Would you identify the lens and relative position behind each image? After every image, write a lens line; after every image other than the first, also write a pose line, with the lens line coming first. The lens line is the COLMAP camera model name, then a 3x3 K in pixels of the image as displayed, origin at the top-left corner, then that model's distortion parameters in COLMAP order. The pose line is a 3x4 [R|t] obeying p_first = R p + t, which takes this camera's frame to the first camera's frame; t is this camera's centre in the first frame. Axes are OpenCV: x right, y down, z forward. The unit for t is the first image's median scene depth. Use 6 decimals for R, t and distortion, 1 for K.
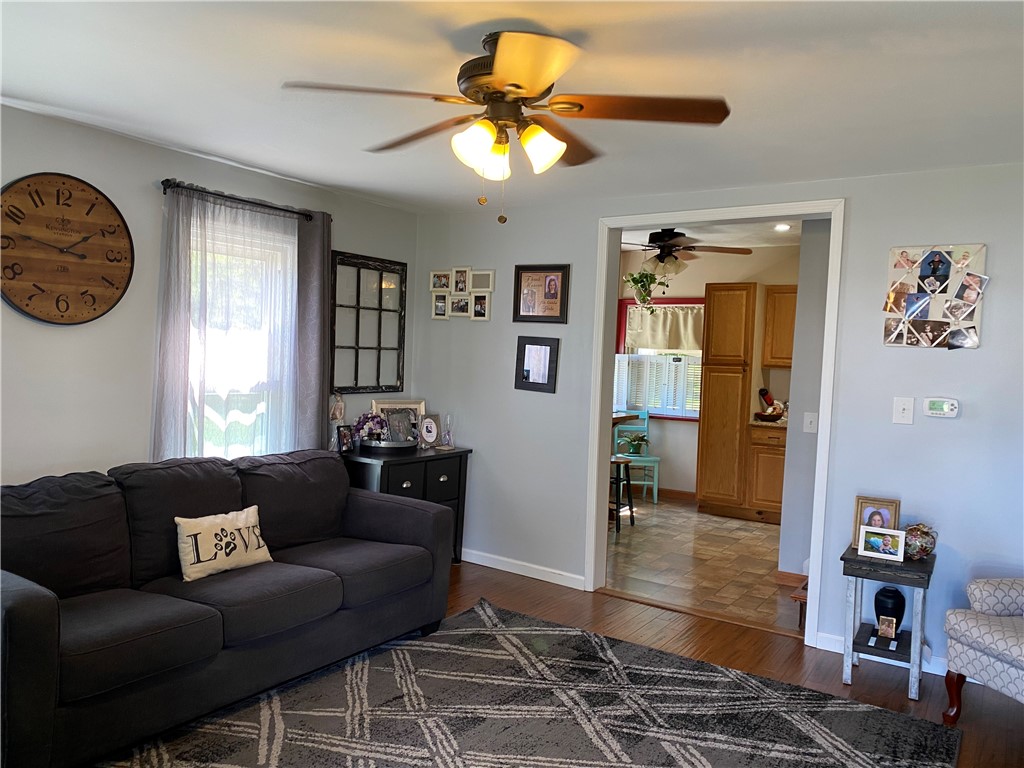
lens RADIAL K [[784.8, 0, 512.5], [0, 784.8, 387.0], [0, 0, 1]] dist [0.033905, -0.036634]
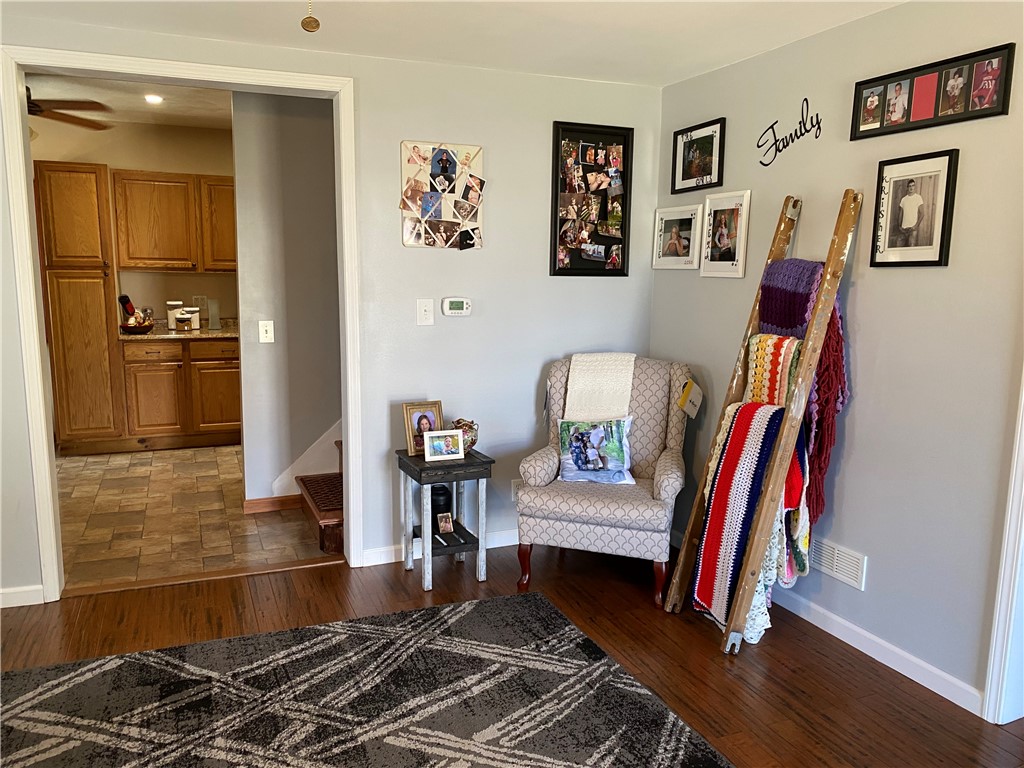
lens RADIAL K [[784.8, 0, 478.8], [0, 784.8, 386.8], [0, 0, 1]] dist [0.033905, -0.036634]
pose [[0.577628, -0.153859, 0.801669, -0.279528], [0.046729, 0.986698, 0.155701, -0.028149], [-0.814962, -0.052476, 0.577134, 0.366500]]
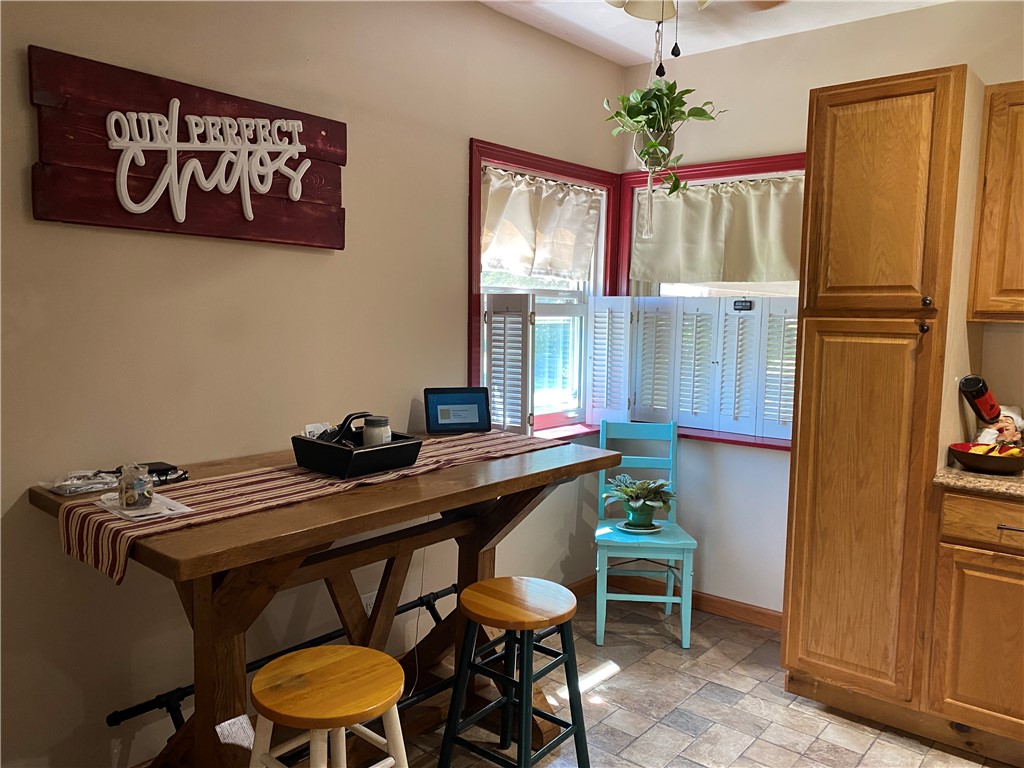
lens RADIAL K [[784.8, 0, 532.7], [0, 784.8, 397.4], [0, 0, 1]] dist [0.033905, -0.036634]
pose [[0.994339, -0.009660, -0.105815, 0.285746], [0.016742, 0.997663, 0.066239, -0.030040], [0.104928, -0.067635, 0.992177, 1.132922]]
